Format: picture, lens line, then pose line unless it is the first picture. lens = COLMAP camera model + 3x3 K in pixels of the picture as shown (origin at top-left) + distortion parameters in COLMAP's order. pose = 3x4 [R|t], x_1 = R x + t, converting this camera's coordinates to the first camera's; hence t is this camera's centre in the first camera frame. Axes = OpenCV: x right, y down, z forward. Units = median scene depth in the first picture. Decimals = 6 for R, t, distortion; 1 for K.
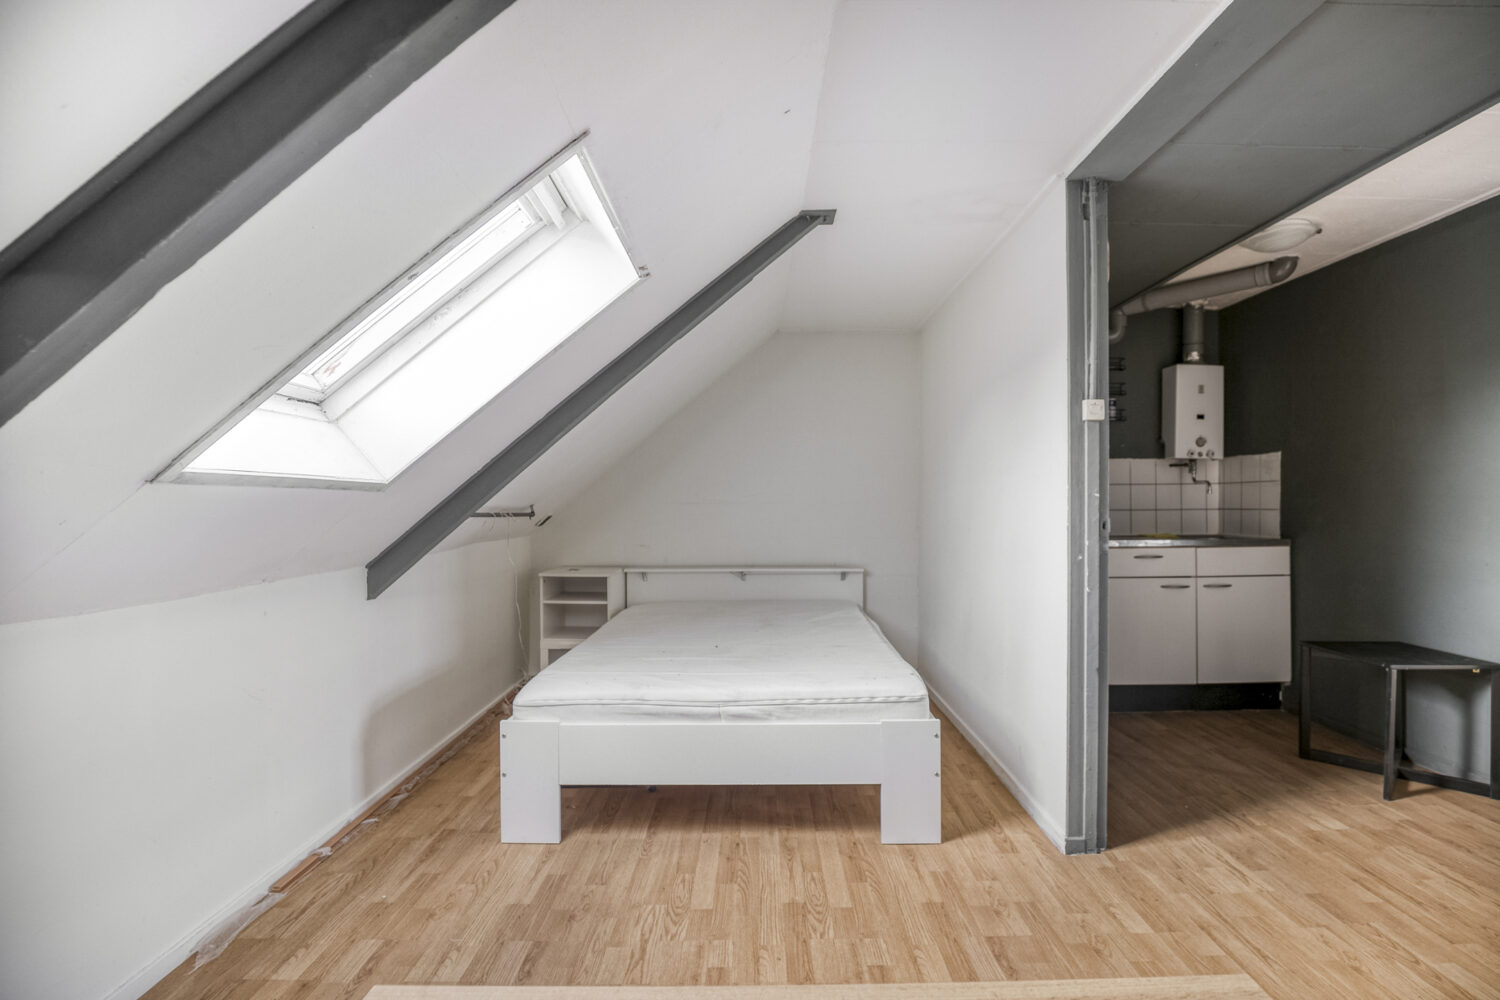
lens RADIAL K [[693.8, 0, 752.1], [0, 693.8, 504.4], [0, 0, 1]] dist [-0.023254, -0.000687]
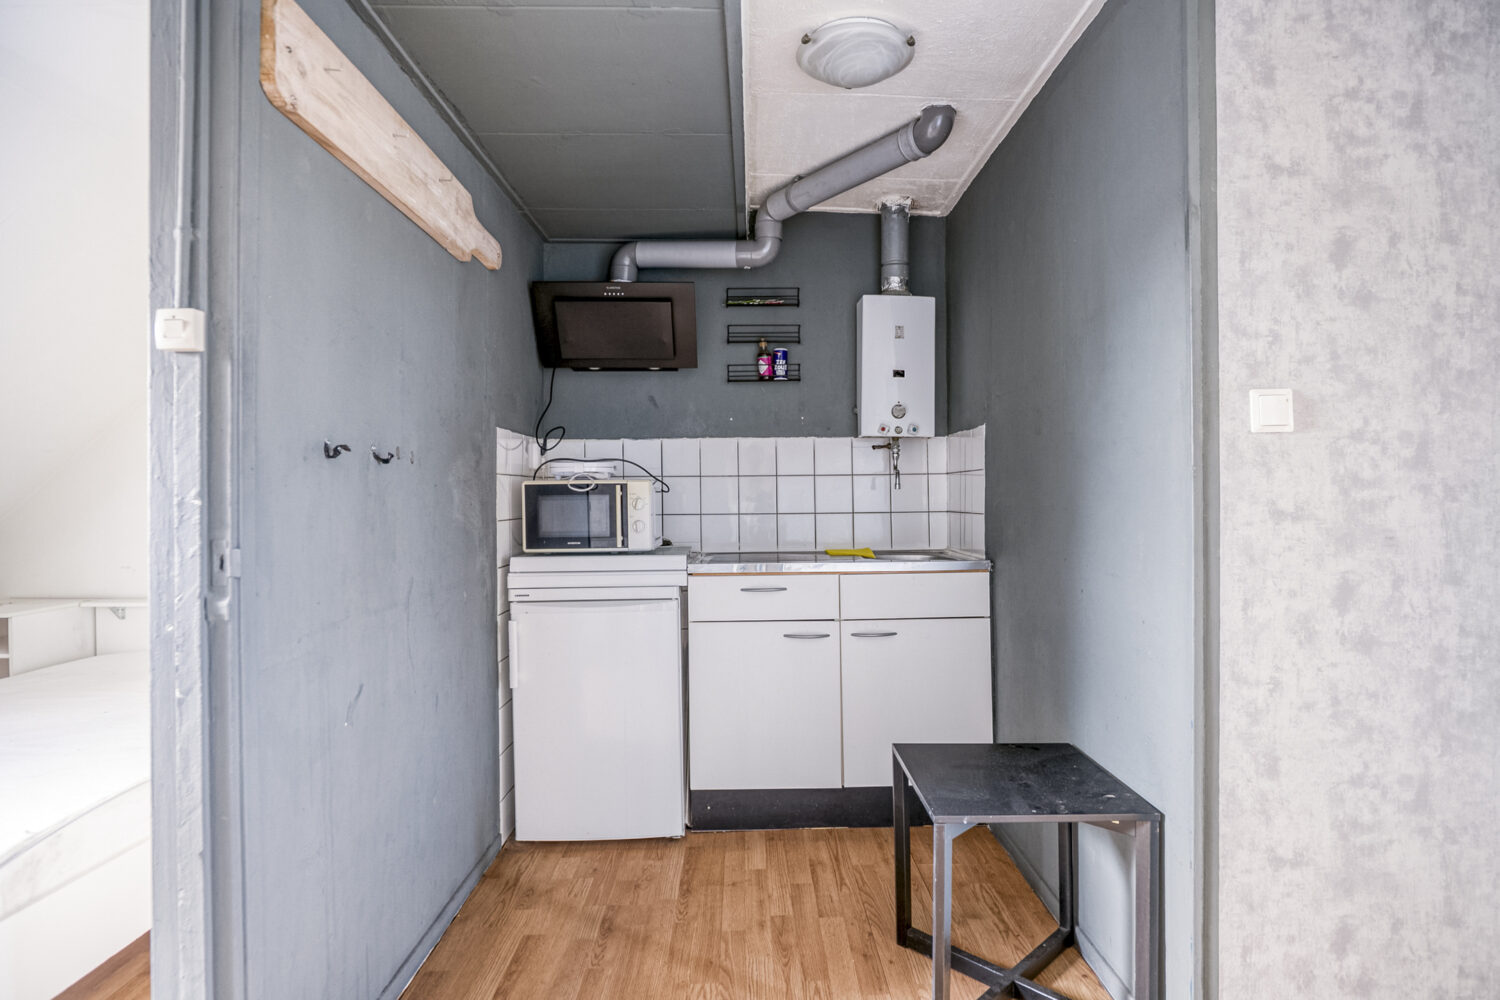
lens RADIAL K [[781.3, 0, 754.3], [0, 781.3, 493.3], [0, 0, 1]] dist [-0.005702, -0.000763]
pose [[0.999882, -0.004042, 0.014791, 0.501307], [0.004099, 0.999984, -0.003788, -0.009119], [-0.014775, 0.003848, 0.999883, 0.245440]]
